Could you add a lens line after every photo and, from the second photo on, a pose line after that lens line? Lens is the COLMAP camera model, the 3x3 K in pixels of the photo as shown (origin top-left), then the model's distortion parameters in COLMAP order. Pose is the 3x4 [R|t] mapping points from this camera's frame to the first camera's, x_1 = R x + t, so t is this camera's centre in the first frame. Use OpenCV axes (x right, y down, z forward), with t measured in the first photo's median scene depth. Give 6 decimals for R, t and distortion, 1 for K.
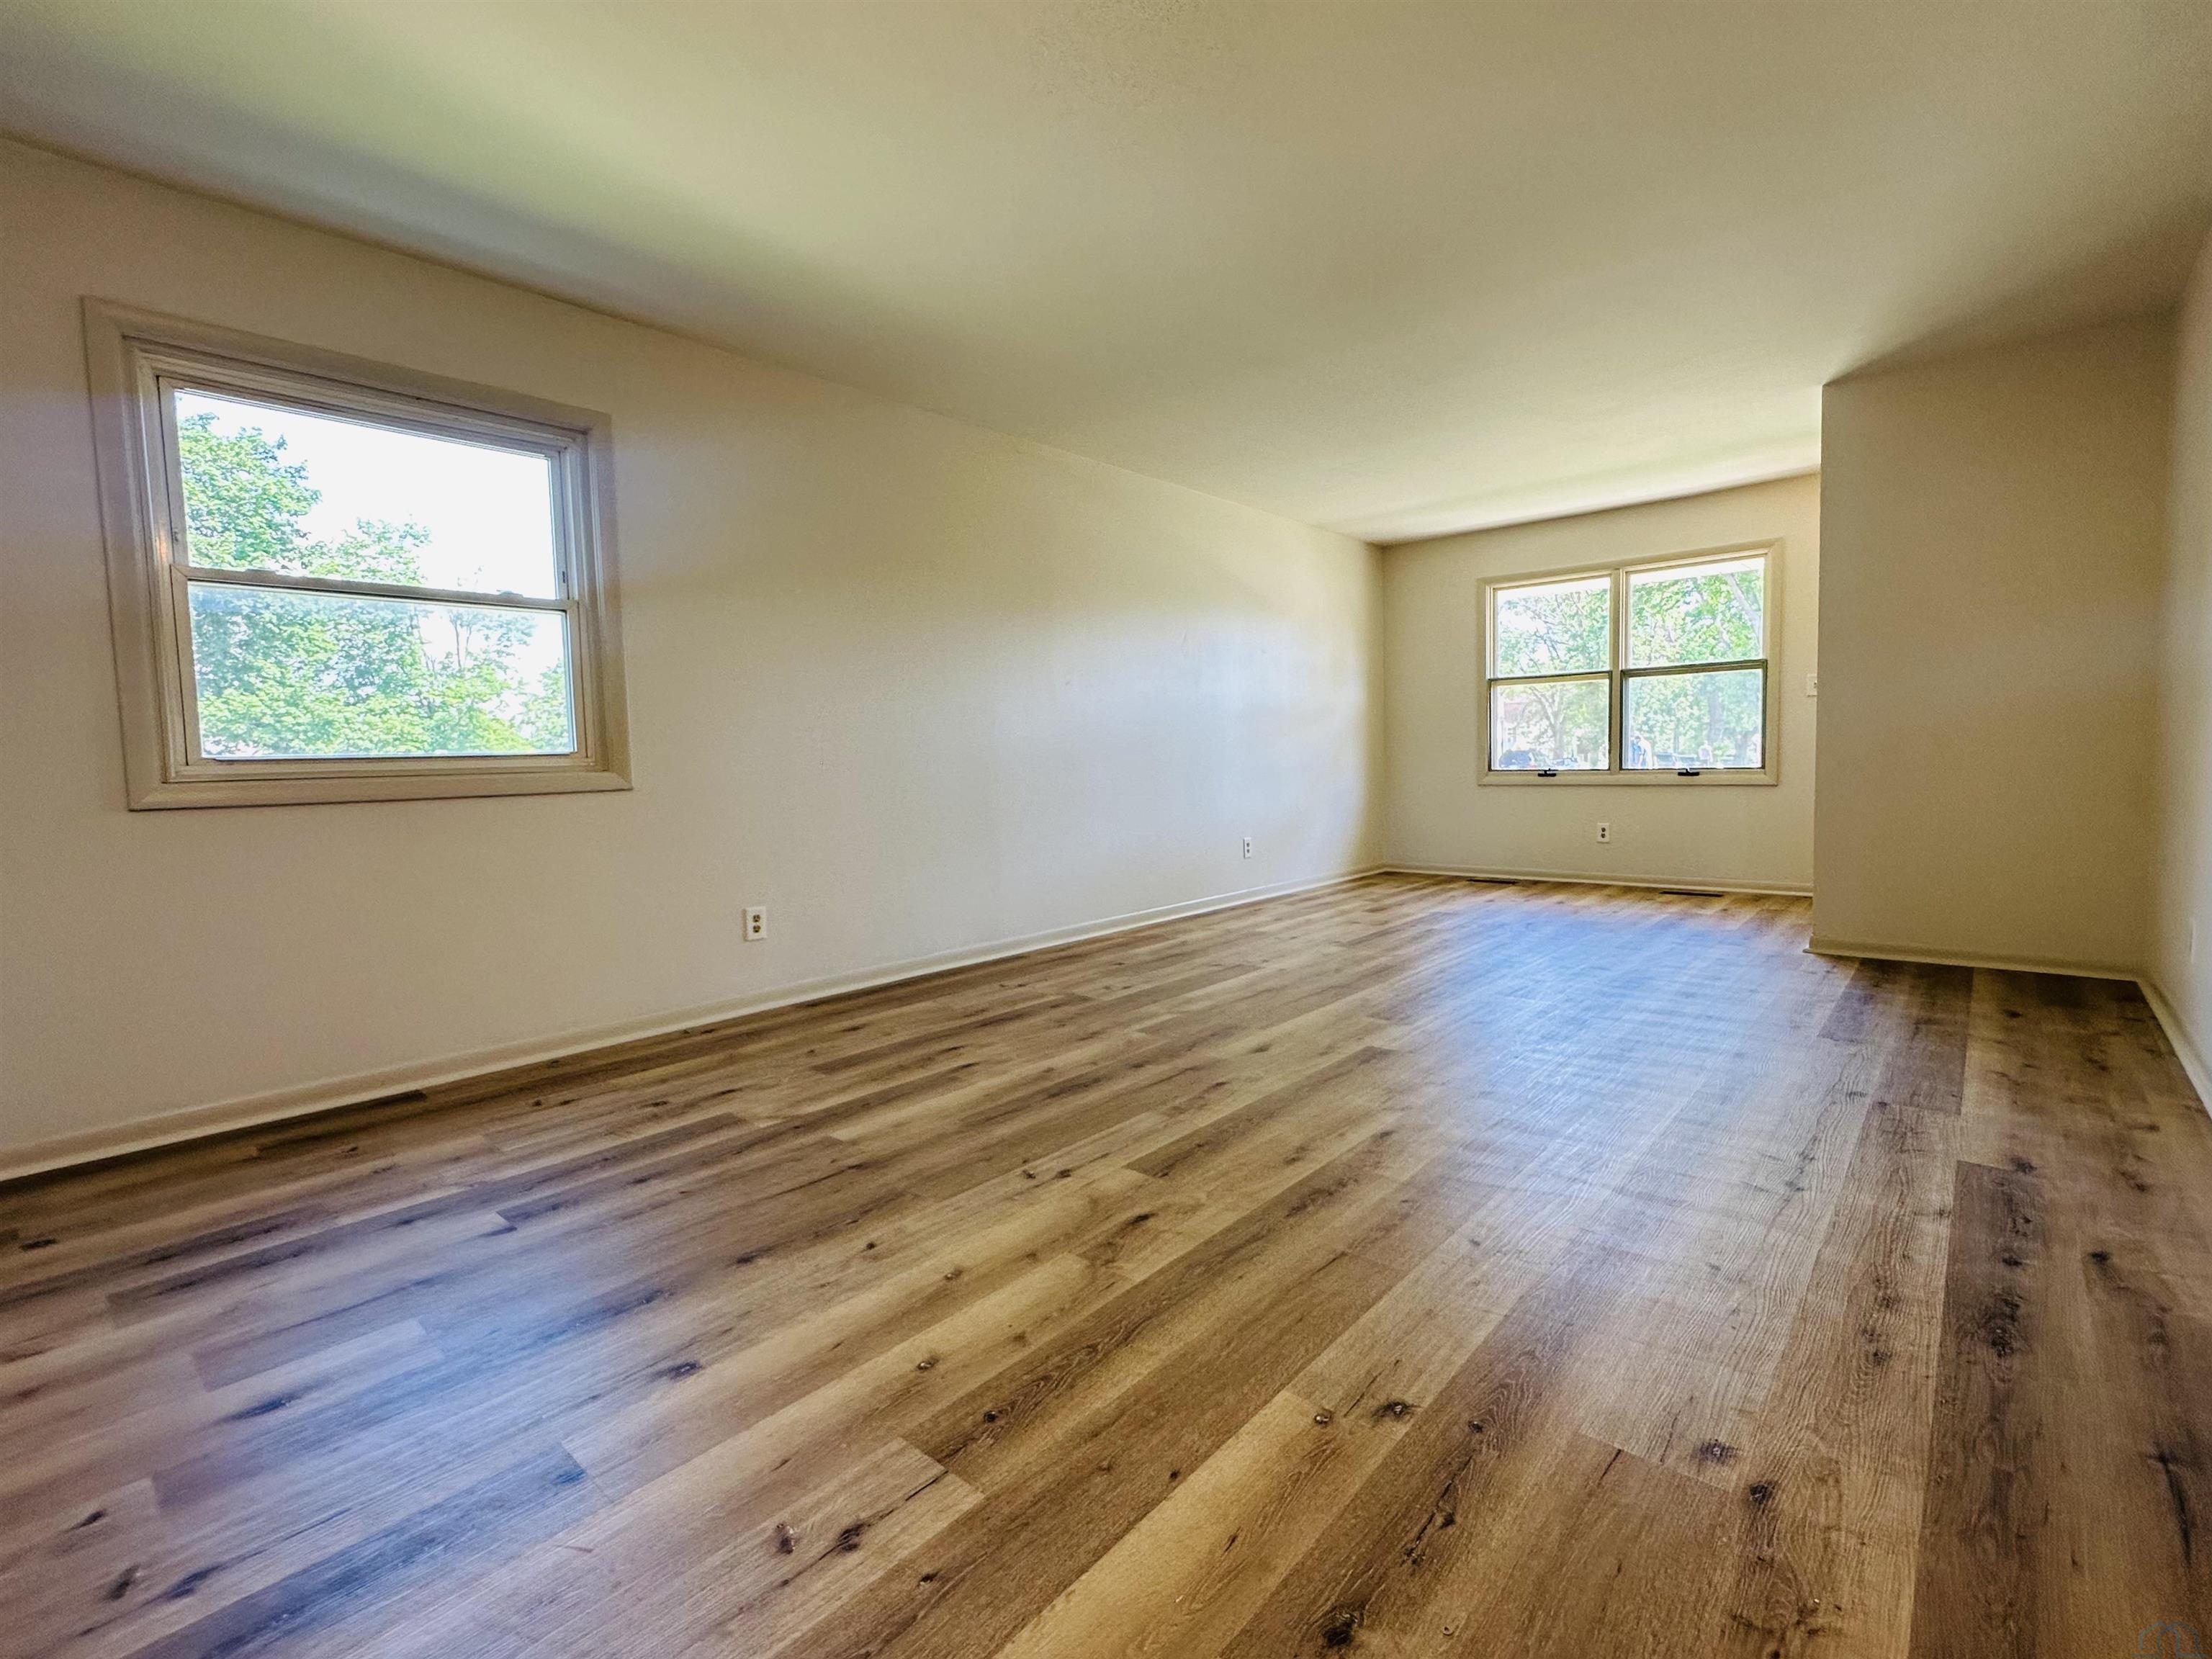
lens RADIAL K [[1003.1, 0, 1106.0], [0, 1003.1, 829.5], [0, 0, 1]] dist [-0.001963, 0.000642]
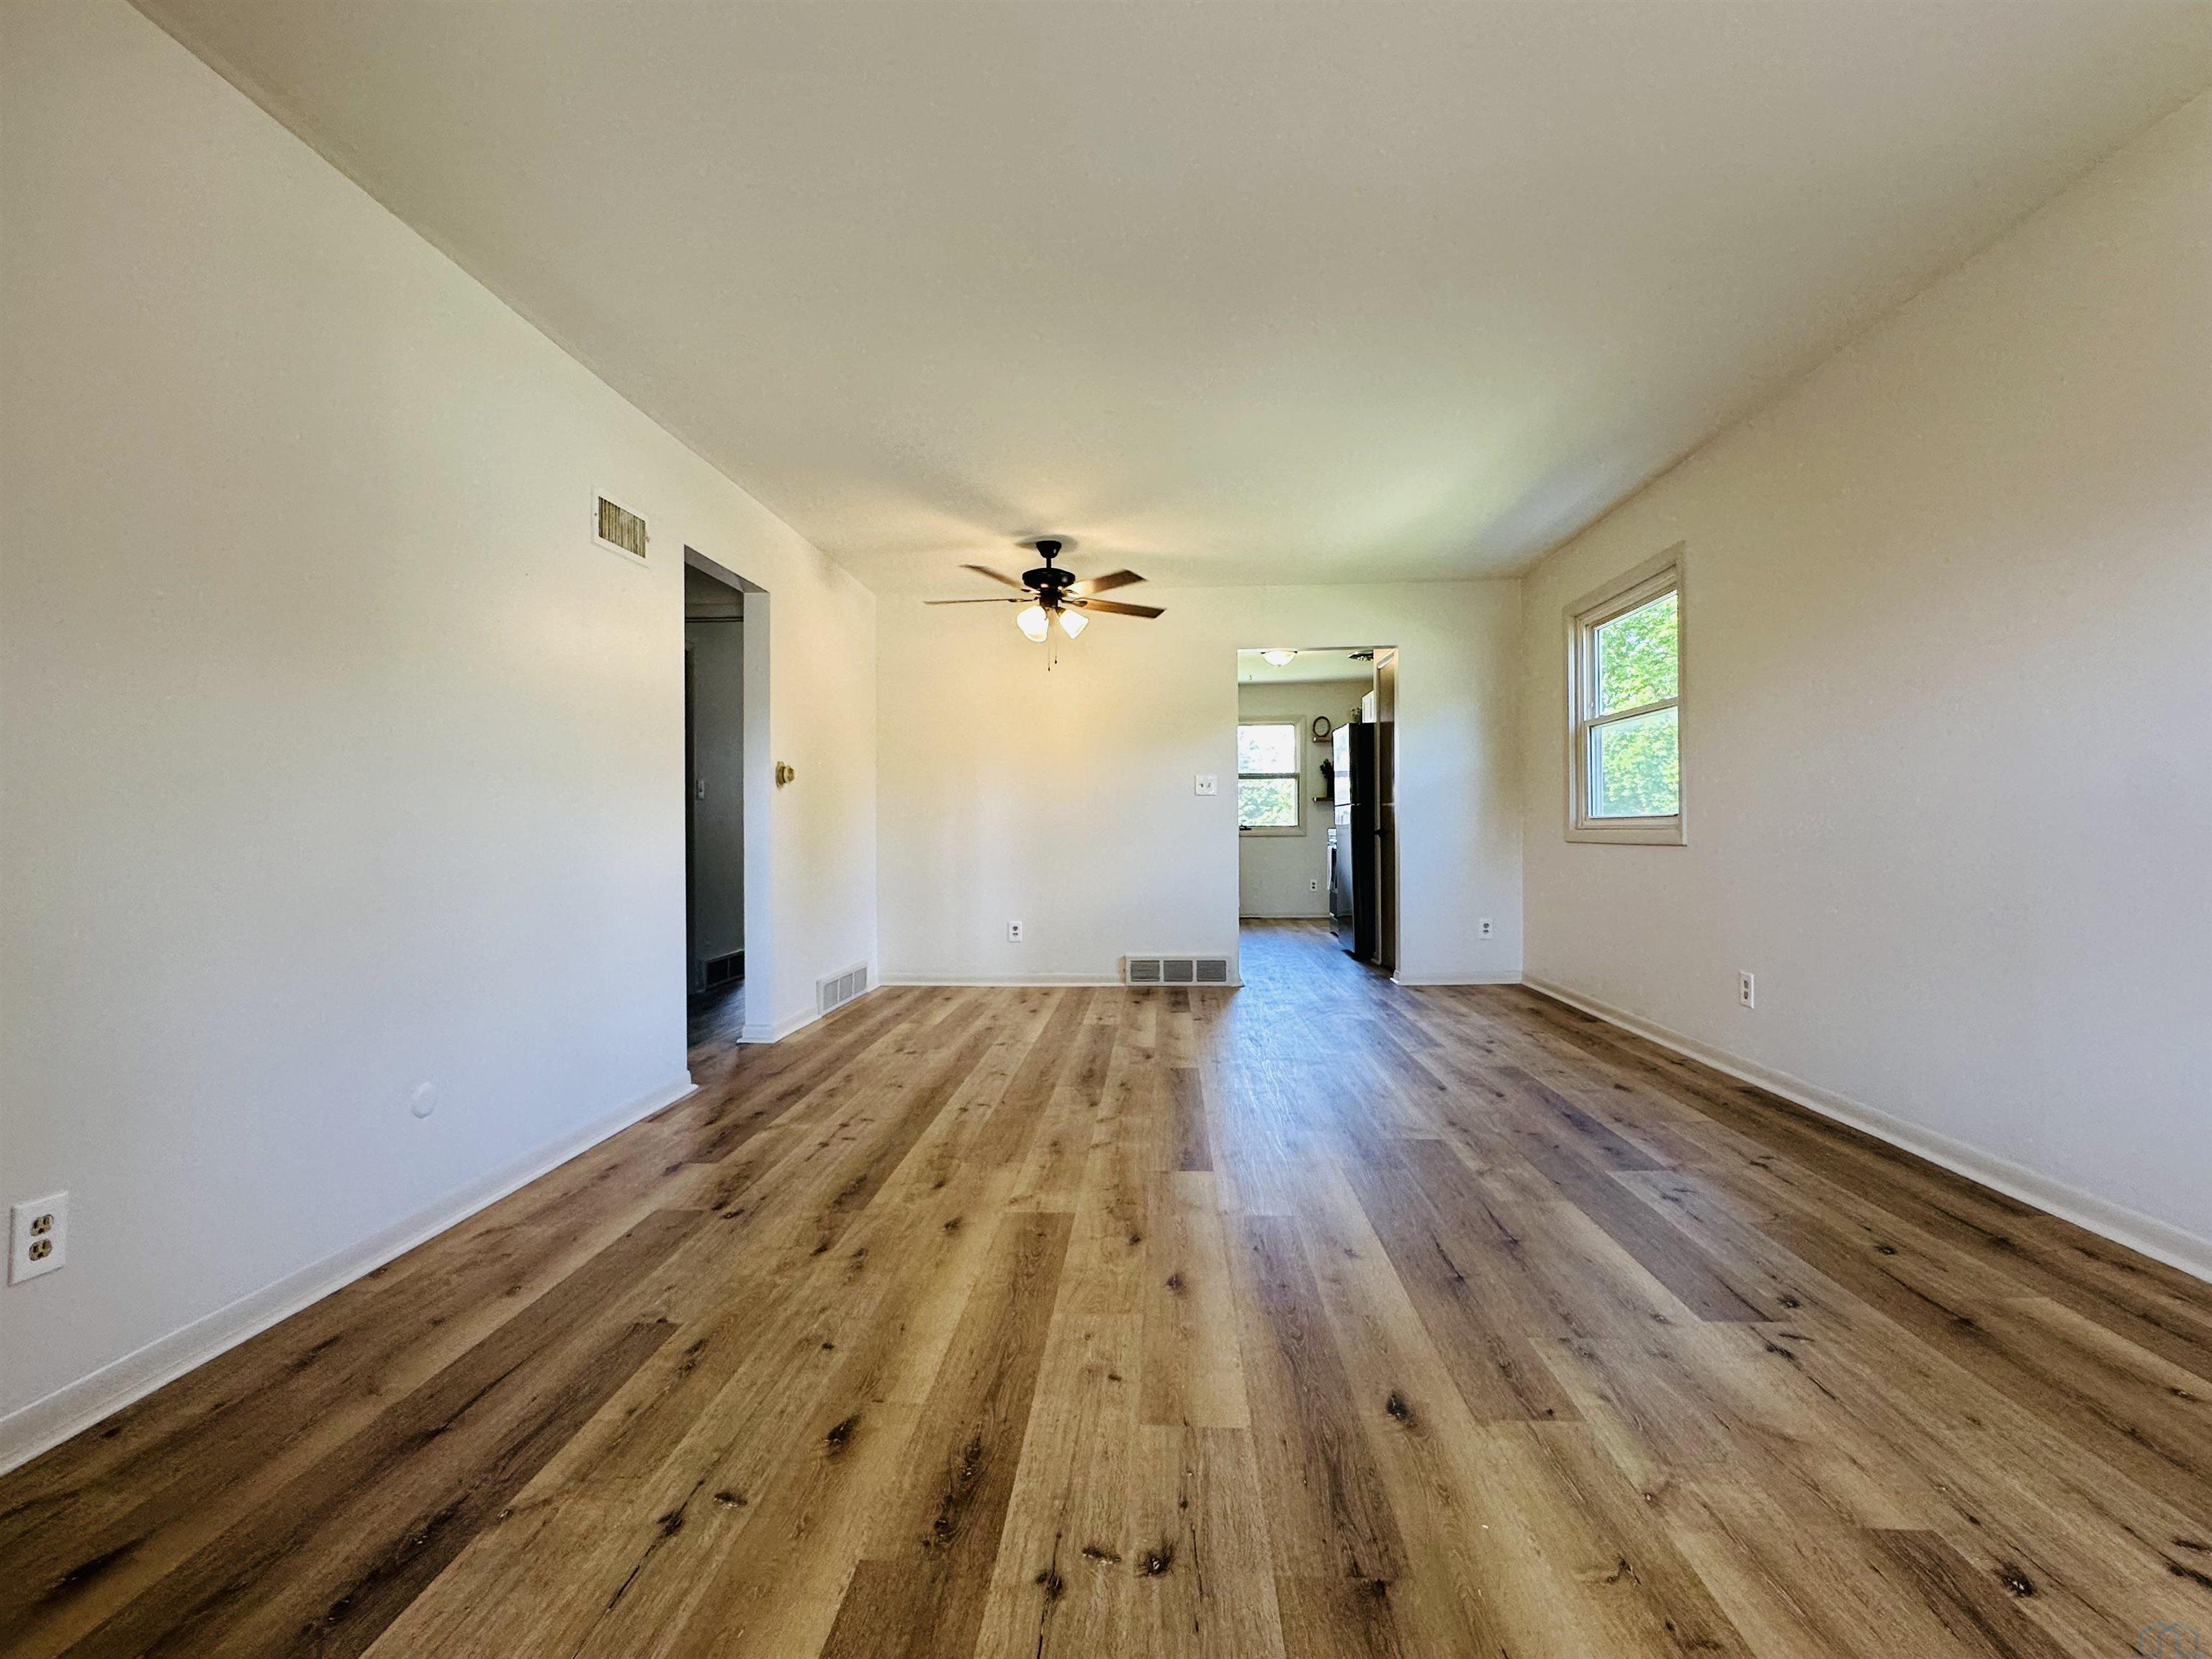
lens RADIAL K [[1003.1, 0, 1106.0], [0, 1003.1, 829.5], [0, 0, 1]] dist [-0.001963, 0.000642]
pose [[-0.783035, 0.032637, -0.621121, 1.033866], [-0.014135, 0.997431, 0.070230, -0.170671], [0.621817, 0.063772, -0.780561, 1.911026]]
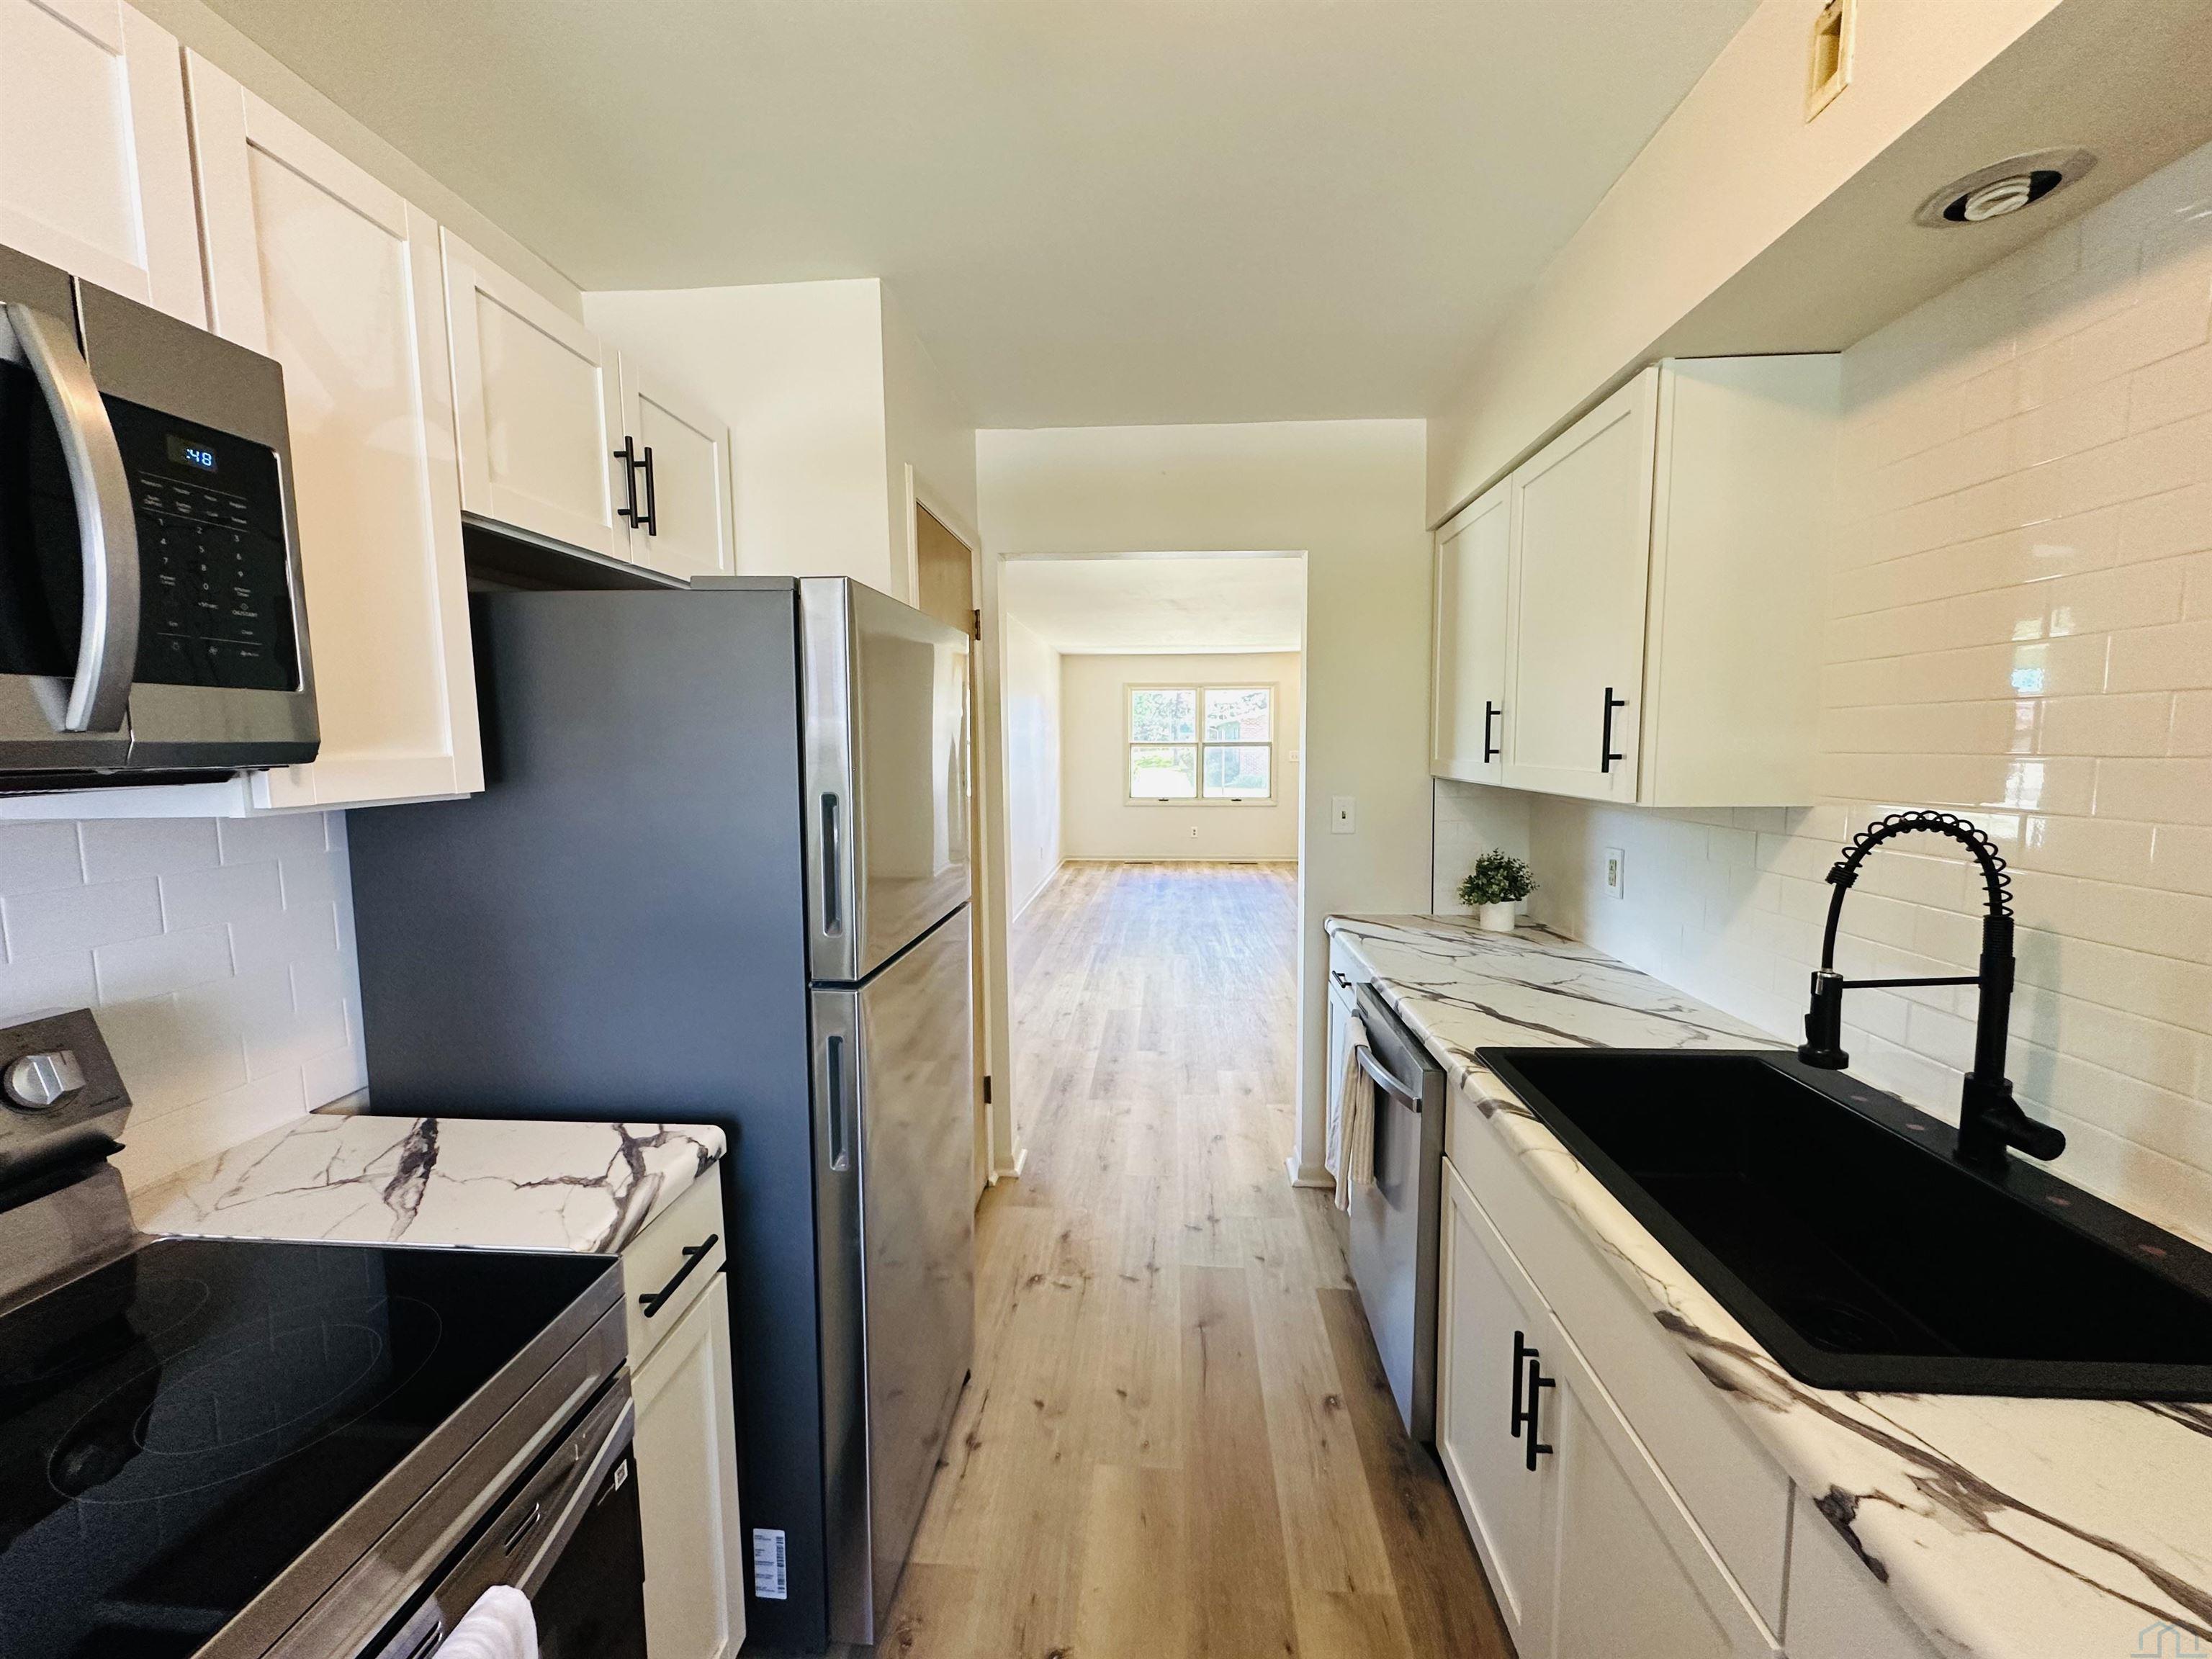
lens RADIAL K [[879.5, 0, 1108.4], [0, 879.5, 832.0], [0, 0, 1]] dist [0.001785, 0.000014]
pose [[0.794200, -0.041798, 0.606217, -1.439278], [0.027380, 0.999080, 0.033015, -0.132119], [-0.607040, -0.009623, 0.794613, -0.394524]]
